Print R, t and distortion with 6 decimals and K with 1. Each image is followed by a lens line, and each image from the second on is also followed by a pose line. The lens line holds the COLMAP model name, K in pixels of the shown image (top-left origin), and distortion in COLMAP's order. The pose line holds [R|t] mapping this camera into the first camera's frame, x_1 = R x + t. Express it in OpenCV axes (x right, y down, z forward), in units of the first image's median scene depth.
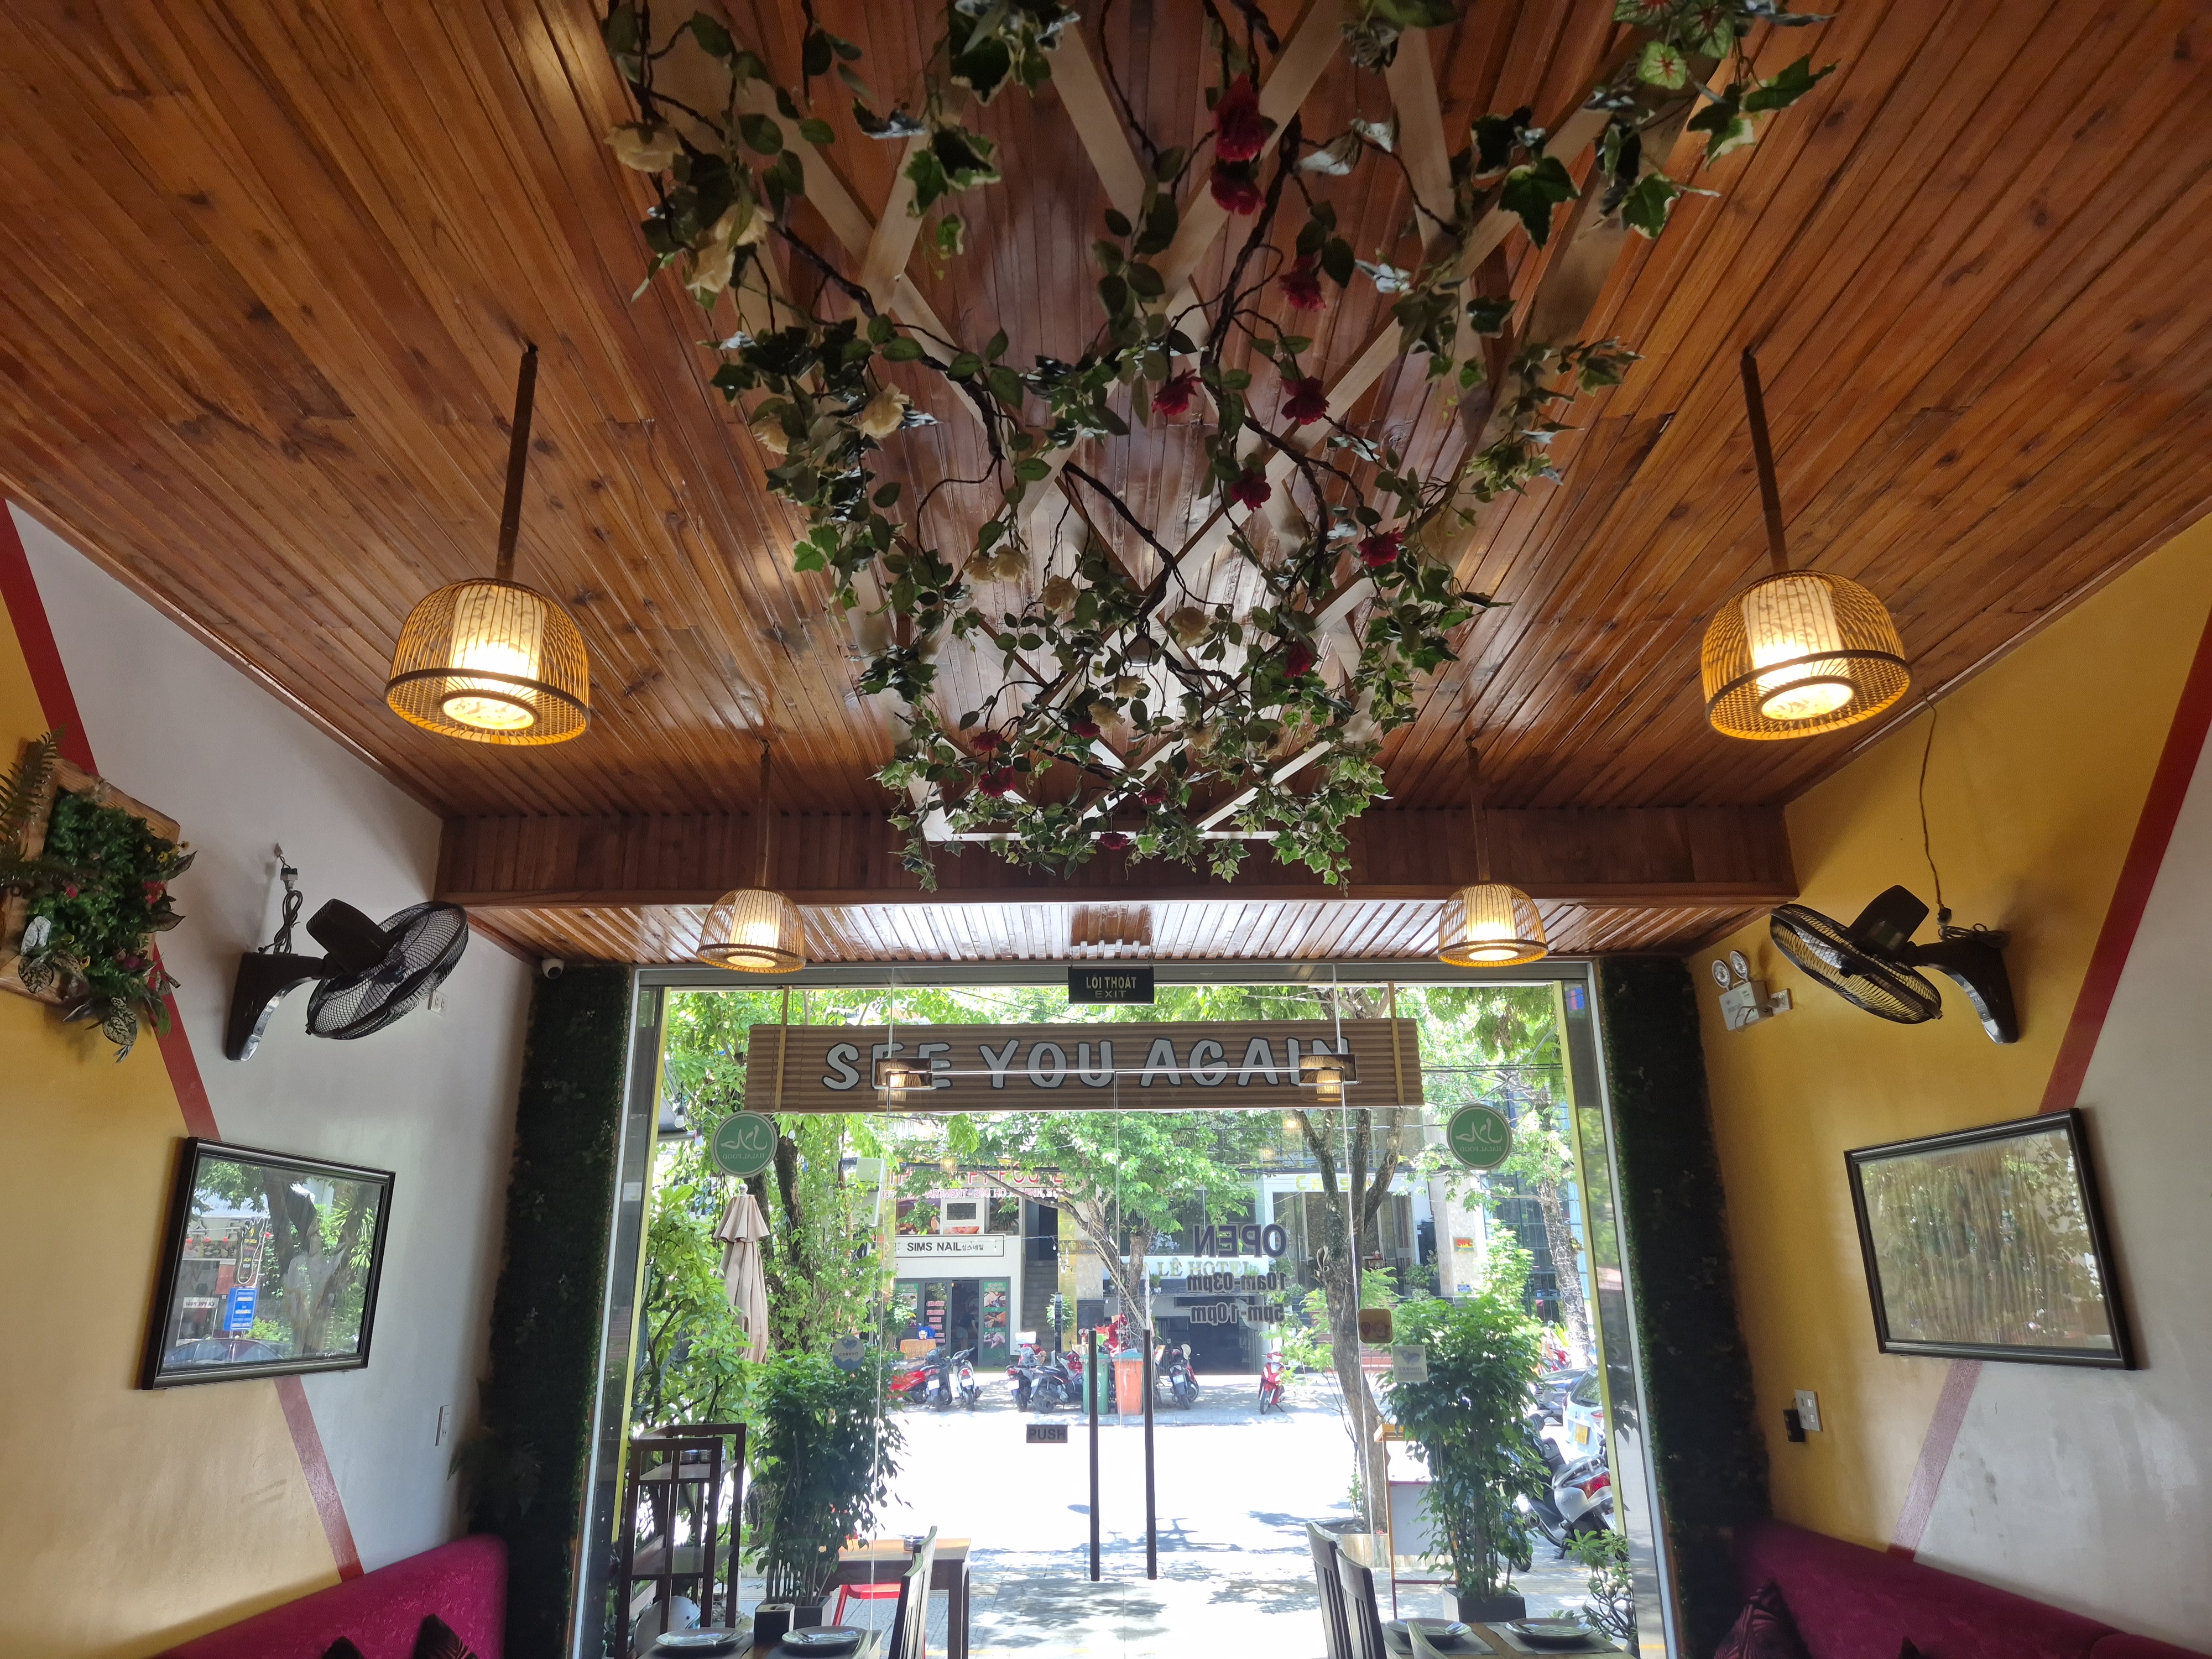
lens RADIAL K [[1469.5, 0, 1105.0], [0, 1469.5, 820.5], [0, 0, 1]] dist [0.015535, -0.017823]
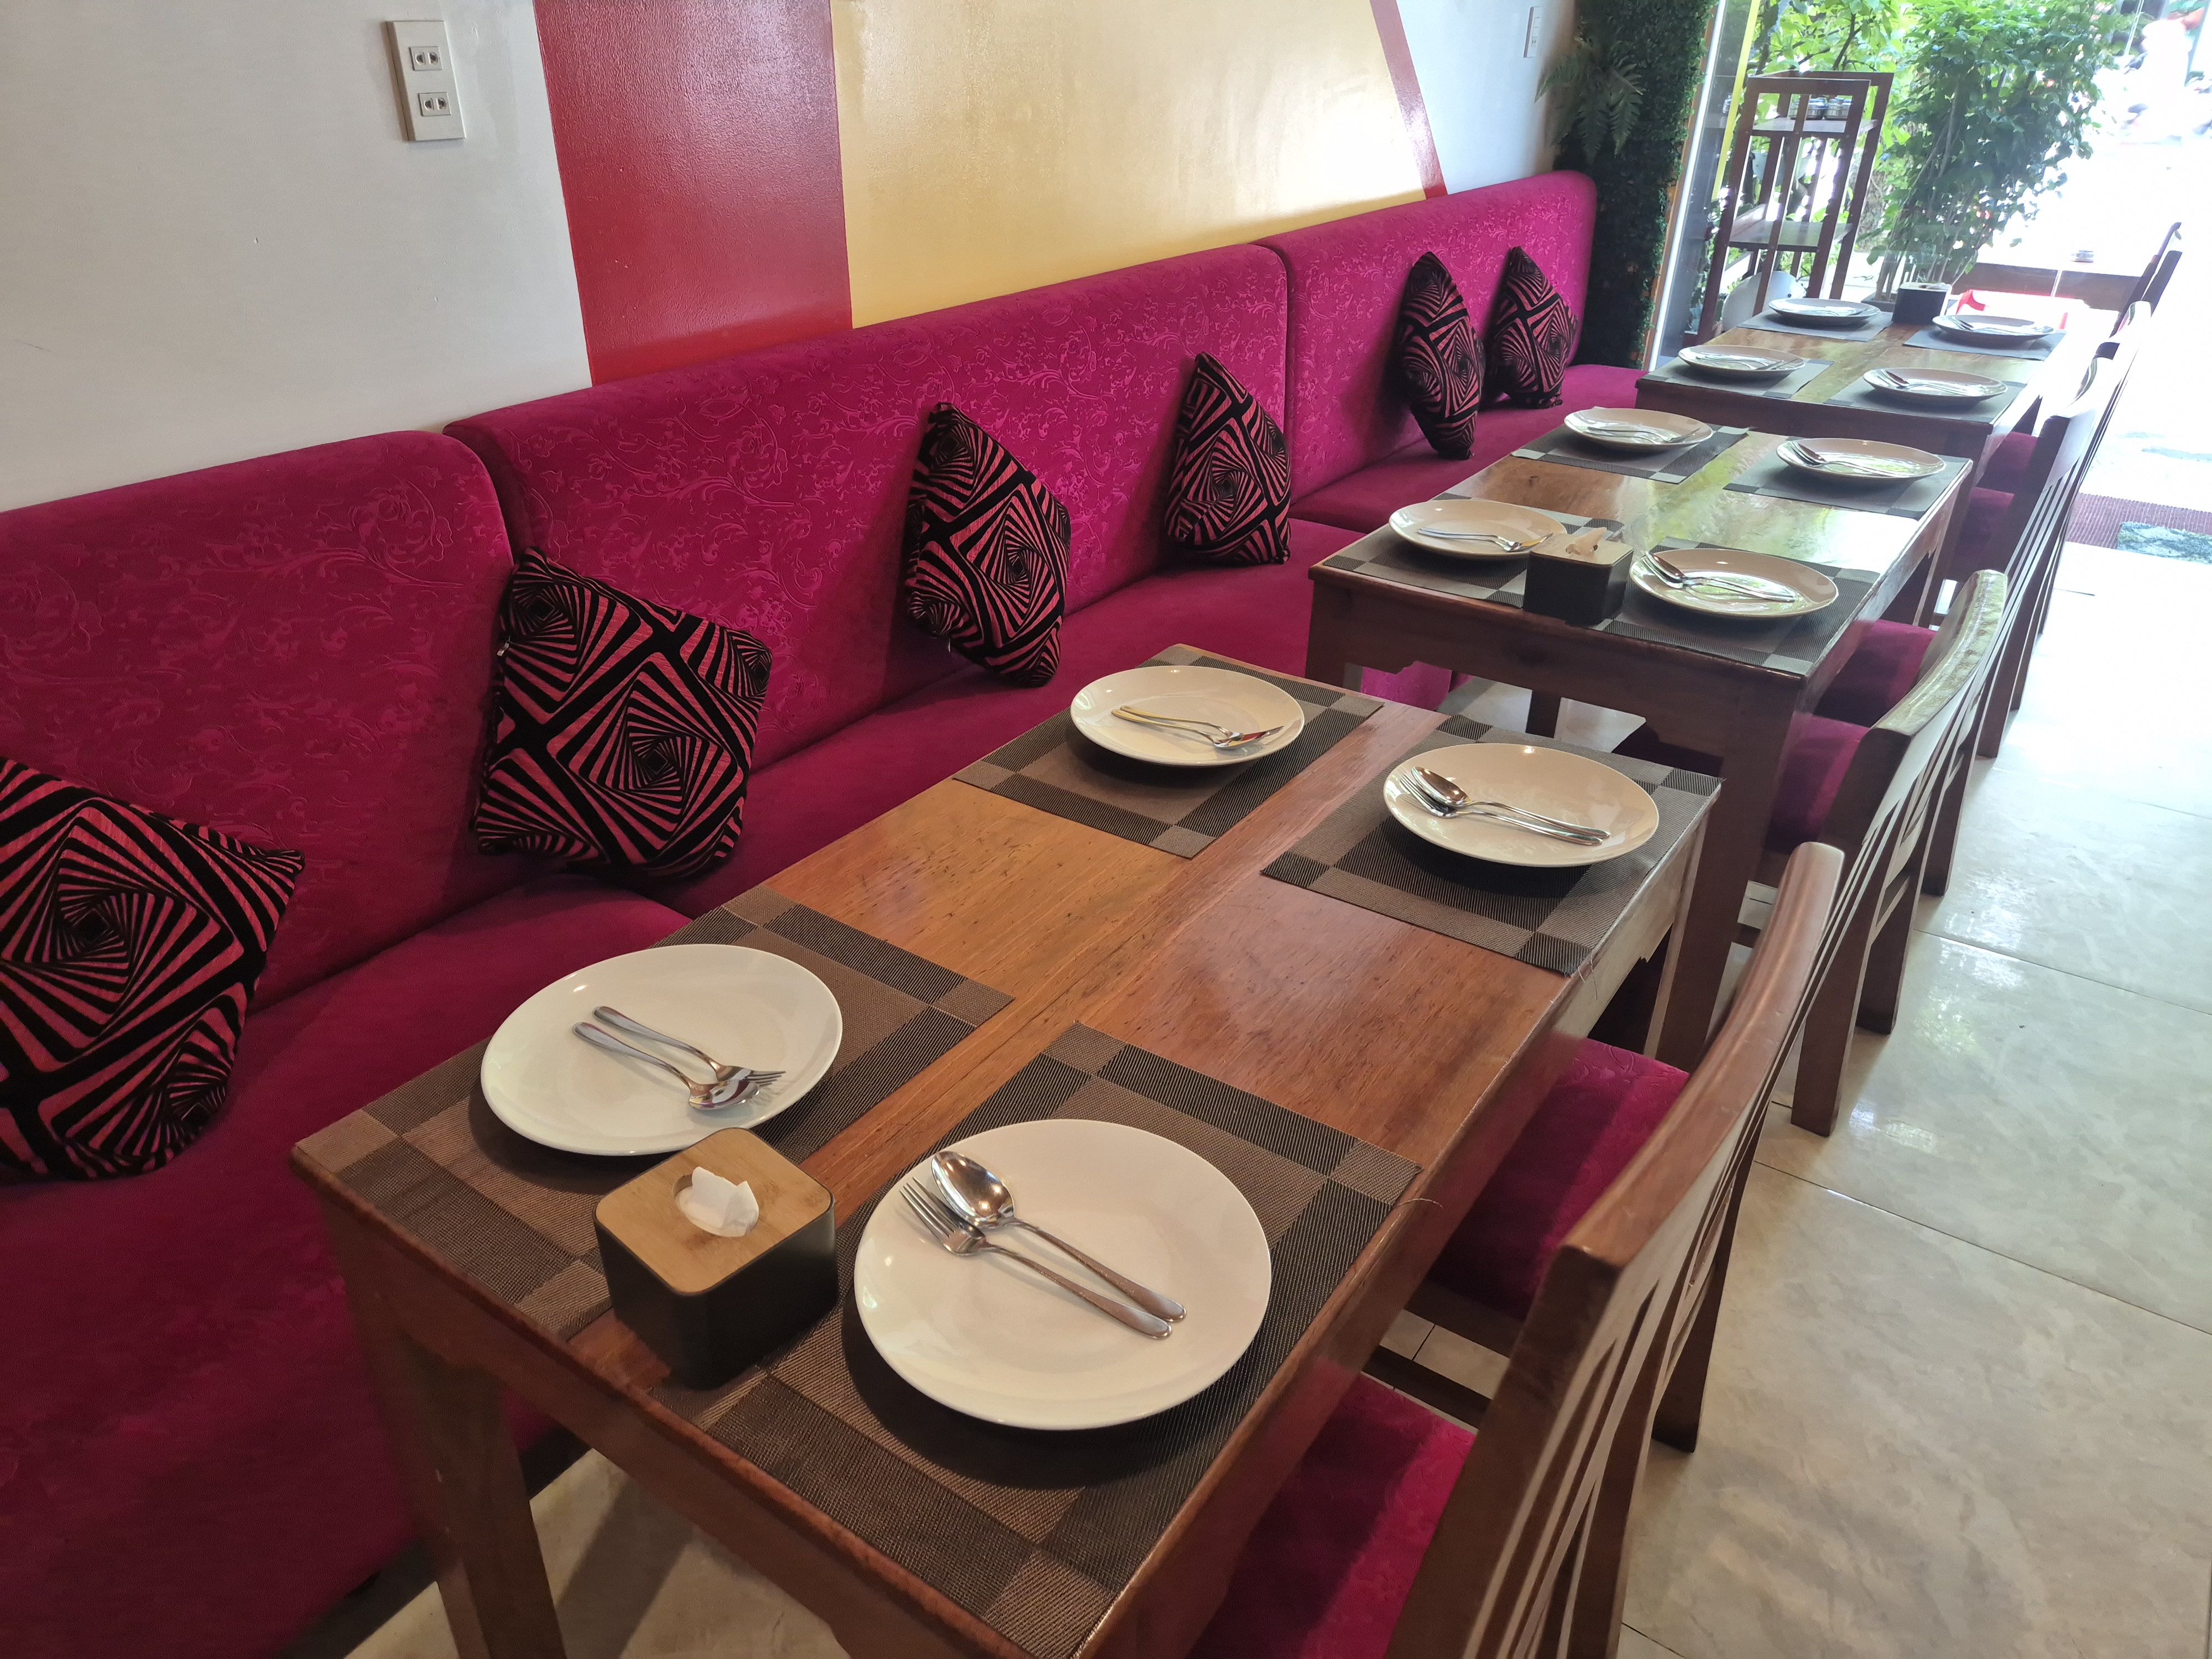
lens RADIAL K [[1469.5, 0, 1104.7], [0, 1469.5, 822.2], [0, 0, 1]] dist [0.015535, -0.017823]
pose [[0.807819, 0.303074, -0.505544, -0.075908], [0.163818, 0.708451, 0.686484, 0.099149], [0.566209, -0.637372, 0.522651, 0.123385]]
